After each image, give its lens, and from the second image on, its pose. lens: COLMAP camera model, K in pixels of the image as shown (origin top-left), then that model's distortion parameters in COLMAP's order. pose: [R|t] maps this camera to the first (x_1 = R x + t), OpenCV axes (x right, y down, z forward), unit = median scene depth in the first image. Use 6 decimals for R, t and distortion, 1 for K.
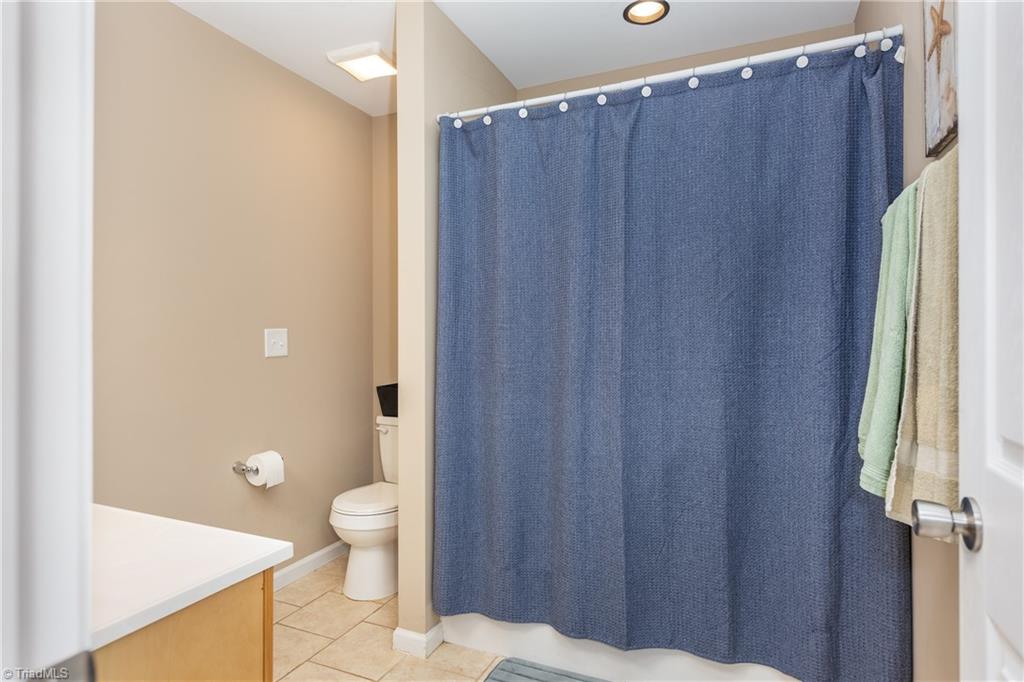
lens RADIAL K [[555.0, 0, 511.8], [0, 555.0, 339.2], [0, 0, 1]] dist [0.003525, -0.002307]
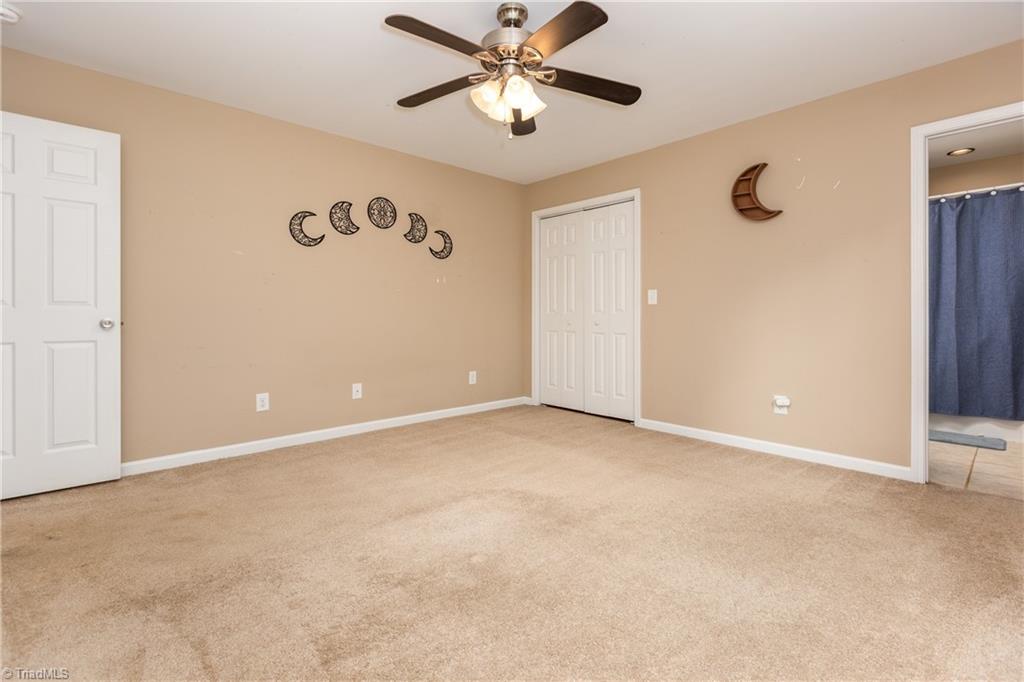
lens RADIAL K [[466.5, 0, 505.2], [0, 466.5, 313.5], [0, 0, 1]] dist [0.003873, -0.001698]
pose [[0.910314, -0.000915, -0.413917, -0.810185], [0.002104, 0.999995, 0.002415, 0.073906], [0.413912, -0.003069, 0.910312, -1.843730]]
